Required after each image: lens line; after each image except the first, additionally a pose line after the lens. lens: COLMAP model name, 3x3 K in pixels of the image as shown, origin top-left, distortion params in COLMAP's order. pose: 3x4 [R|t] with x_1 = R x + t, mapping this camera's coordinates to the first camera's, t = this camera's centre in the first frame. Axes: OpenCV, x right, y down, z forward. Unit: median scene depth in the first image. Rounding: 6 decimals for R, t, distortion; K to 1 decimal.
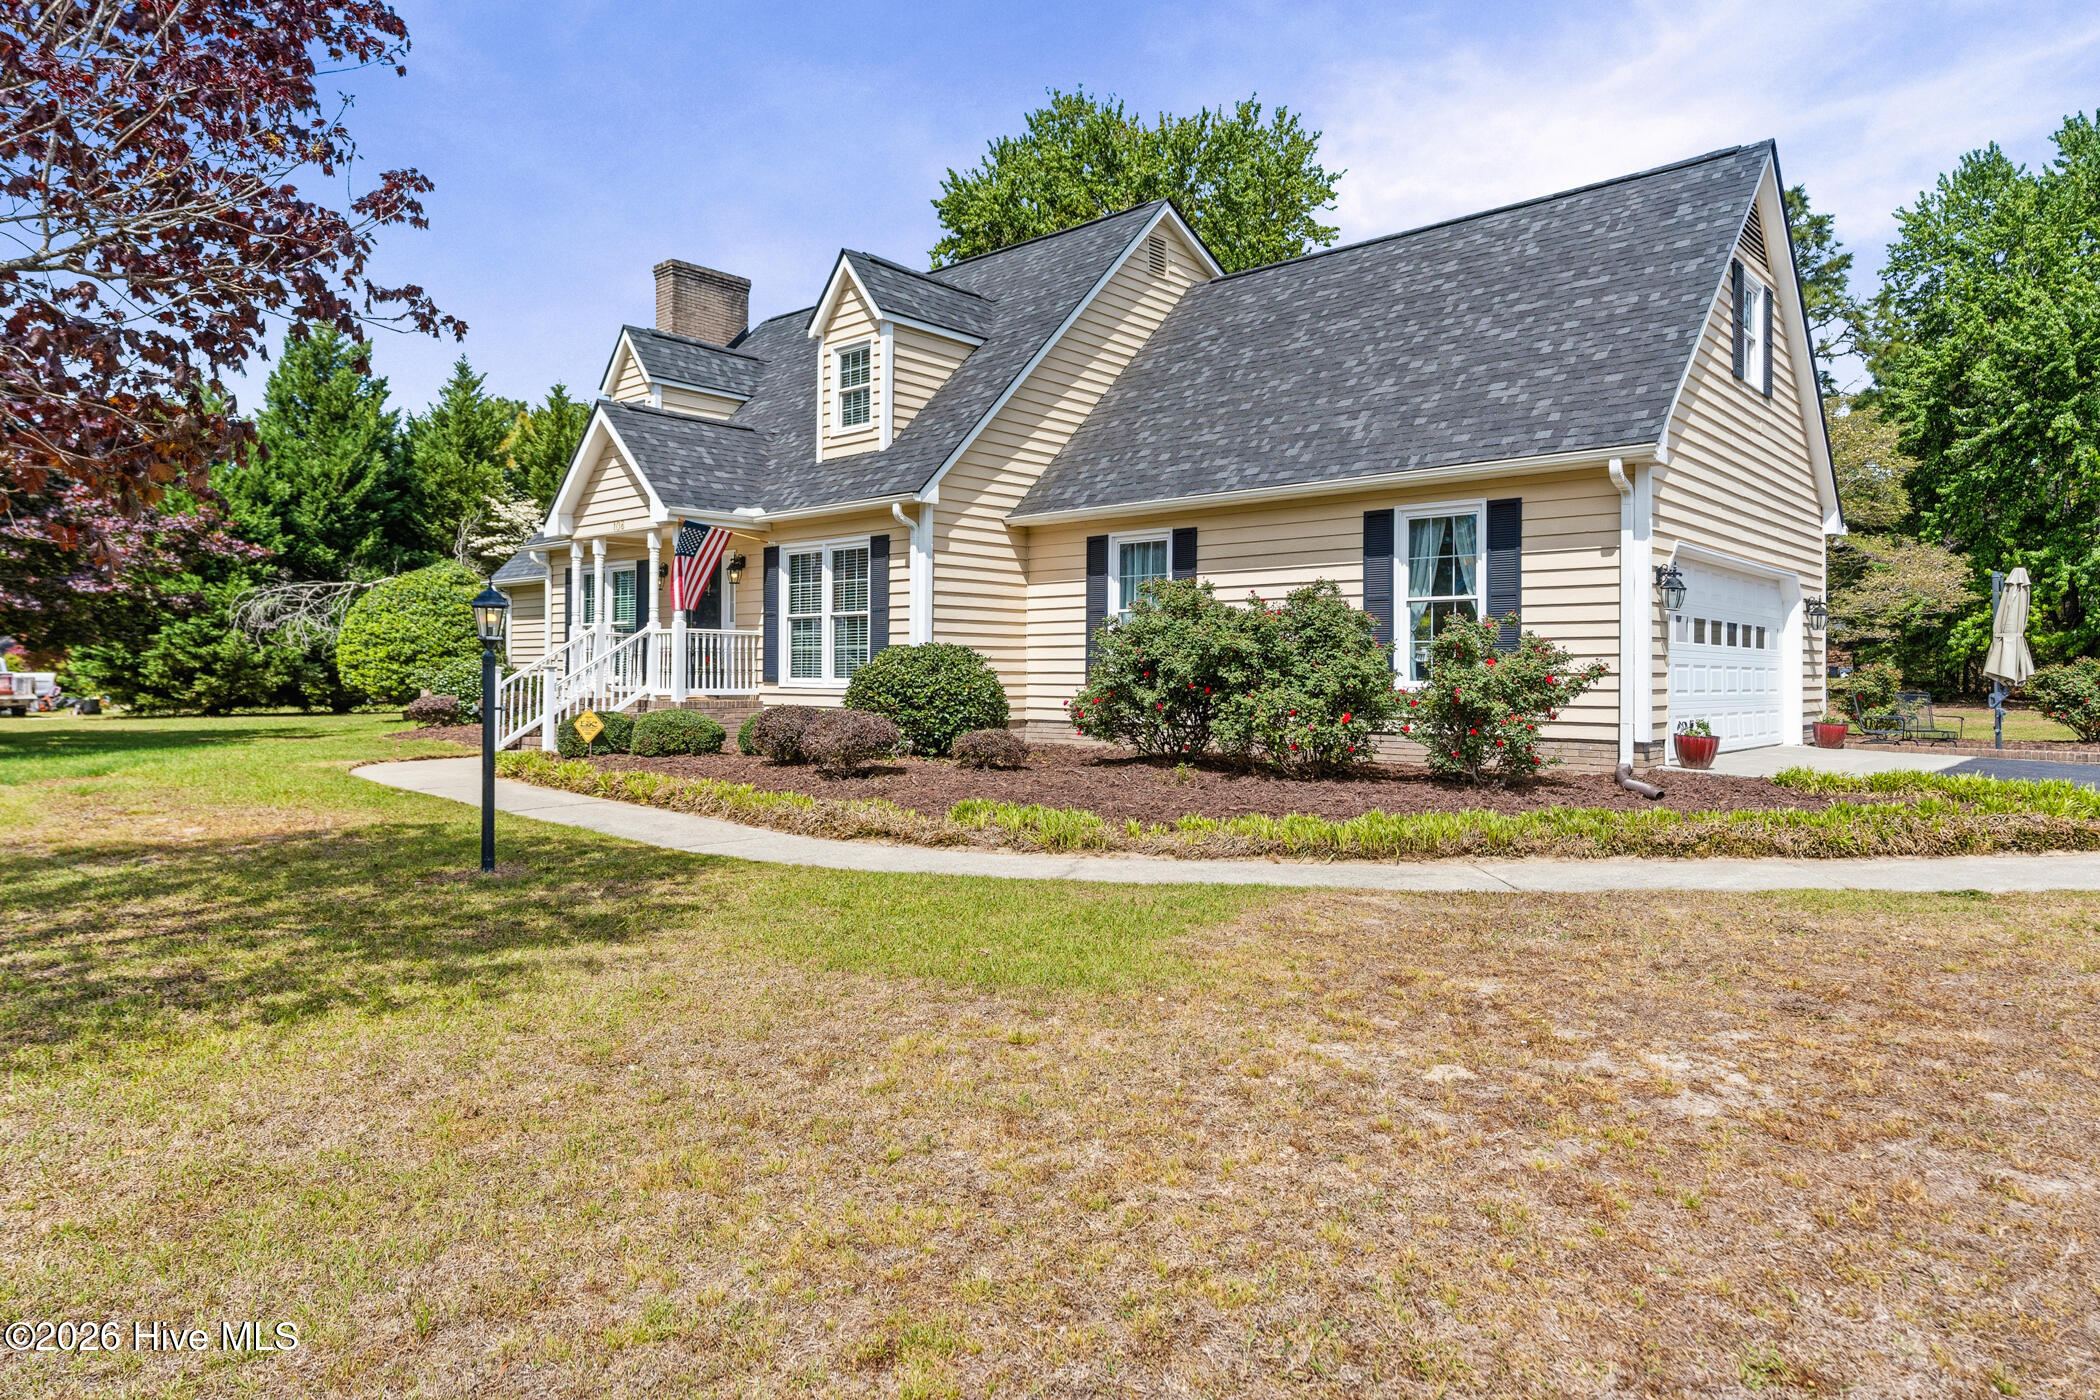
lens RADIAL K [[1323.1, 0, 1059.1], [0, 1323.1, 691.8], [0, 0, 1]] dist [0.002144, 0.006207]
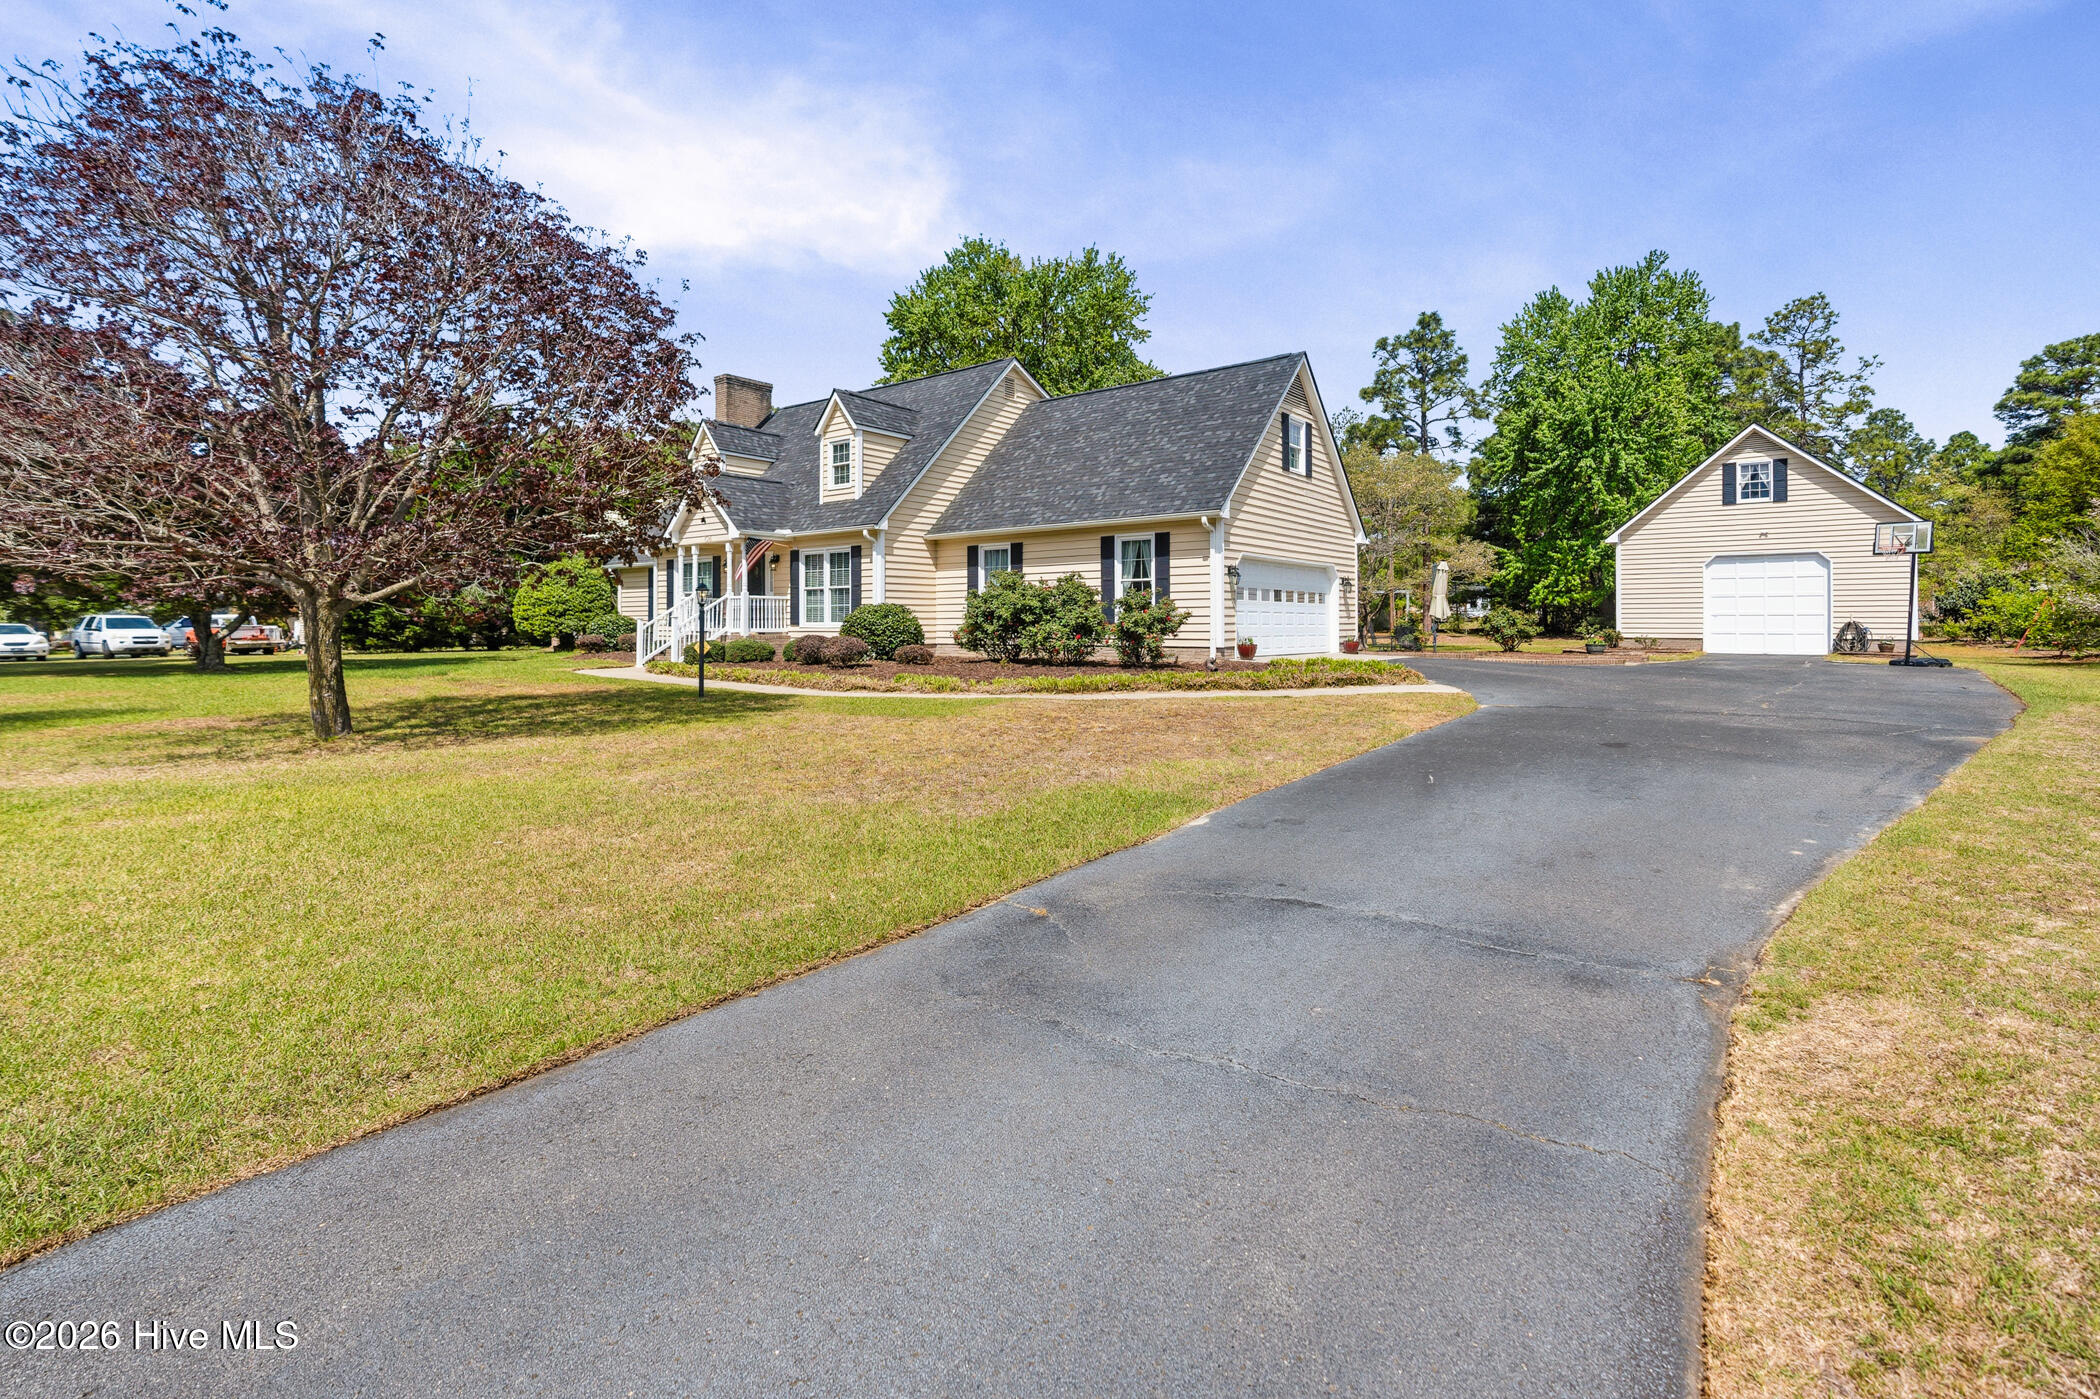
lens RADIAL K [[1018.4, 0, 1066.9], [0, 1018.4, 627.7], [0, 0, 1]] dist [-0.001911, -0.000526]
pose [[0.996715, -0.007266, 0.080664, 0.042550], [0.008103, 0.999917, -0.010057, 0.014190], [-0.080584, 0.010677, 0.996691, -0.436619]]
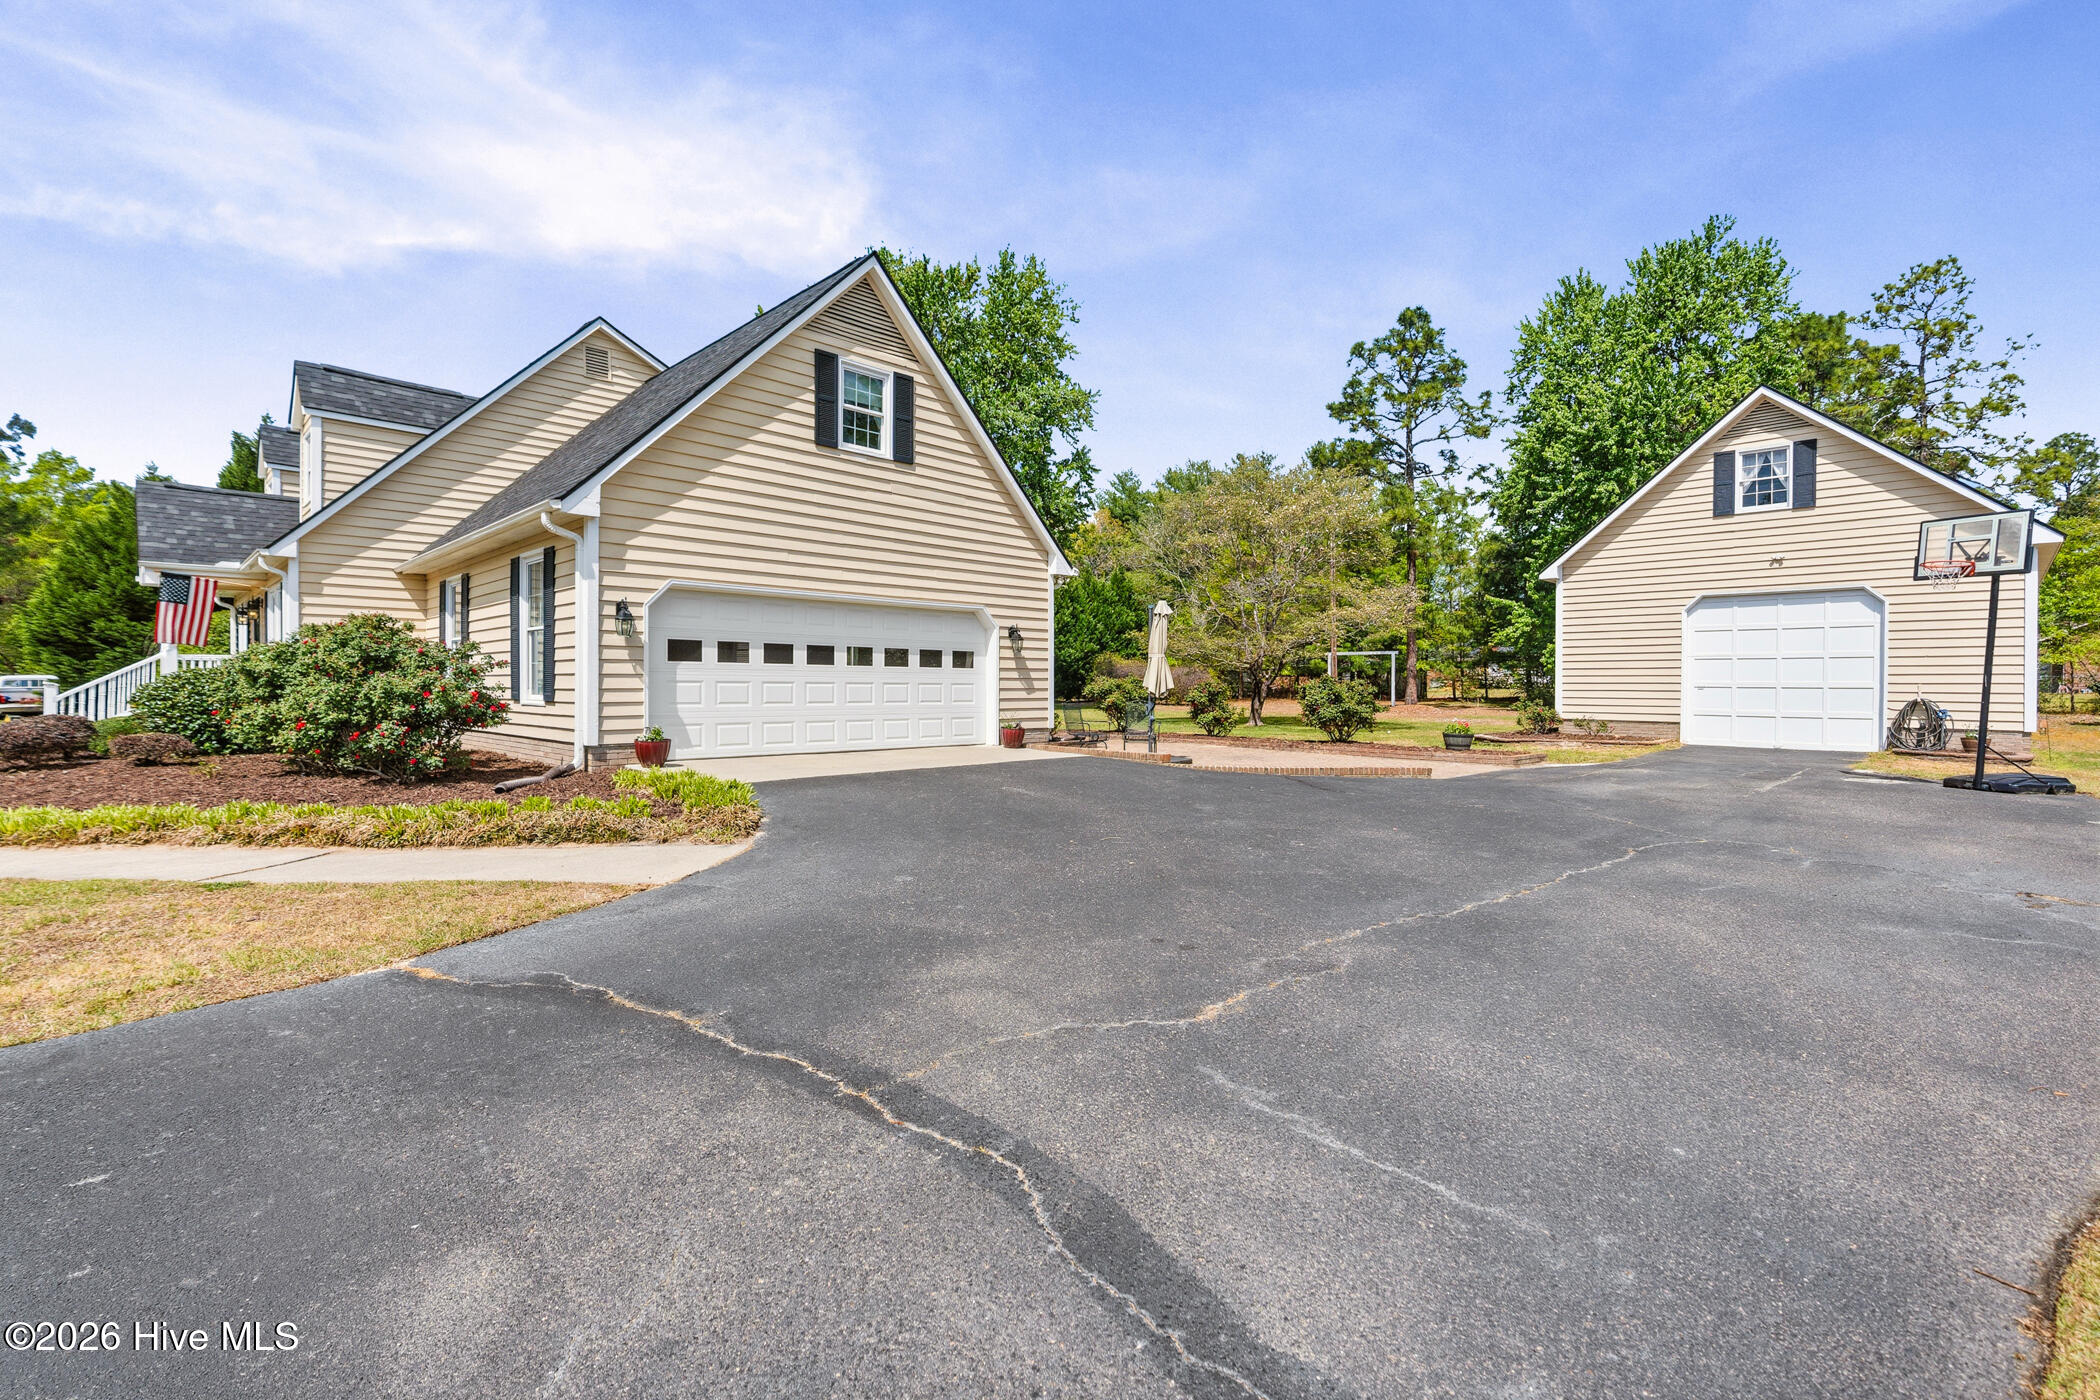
lens RADIAL K [[973.5, 0, 1056.7], [0, 973.5, 700.9], [0, 0, 1]] dist [-0.004896, 0.000979]
pose [[0.998333, -0.000371, -0.057712, 0.644853], [0.000537, 0.999996, 0.002852, -0.004104], [0.057711, -0.002878, 0.998329, 0.093638]]
